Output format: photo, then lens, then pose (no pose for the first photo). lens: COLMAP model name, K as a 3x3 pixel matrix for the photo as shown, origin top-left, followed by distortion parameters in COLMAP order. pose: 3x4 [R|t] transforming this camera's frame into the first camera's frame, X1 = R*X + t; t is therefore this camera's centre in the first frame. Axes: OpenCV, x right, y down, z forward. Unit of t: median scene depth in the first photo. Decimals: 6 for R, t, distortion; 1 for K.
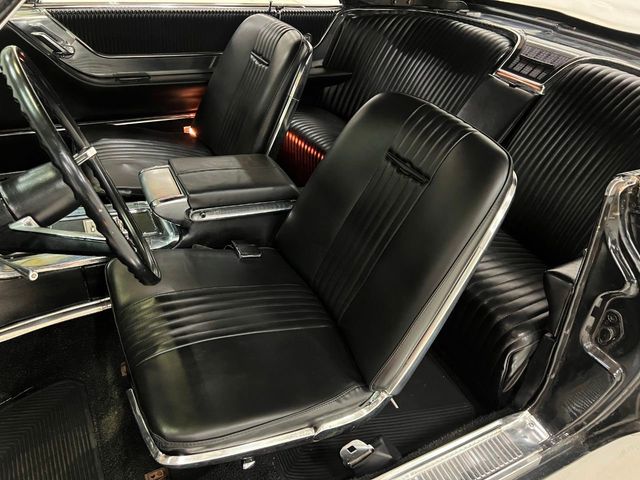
lens RADIAL K [[481.7, 0, 320.0], [0, 481.7, 240.0], [0, 0, 1]] dist [0.077177, -0.093475]
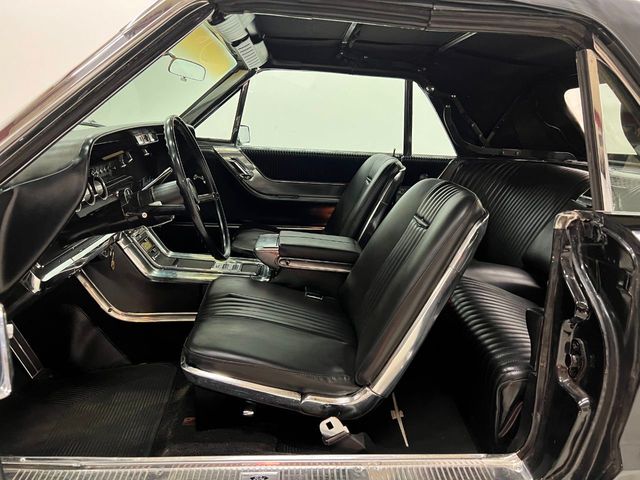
lens RADIAL K [[481.7, 0, 320.0], [0, 481.7, 240.0], [0, 0, 1]] dist [0.077177, -0.093475]
pose [[0.918485, 0.068375, -0.389500, 0.437316], [-0.206951, 0.922409, -0.326088, 0.372435], [0.336982, 0.380115, 0.861369, -0.184816]]
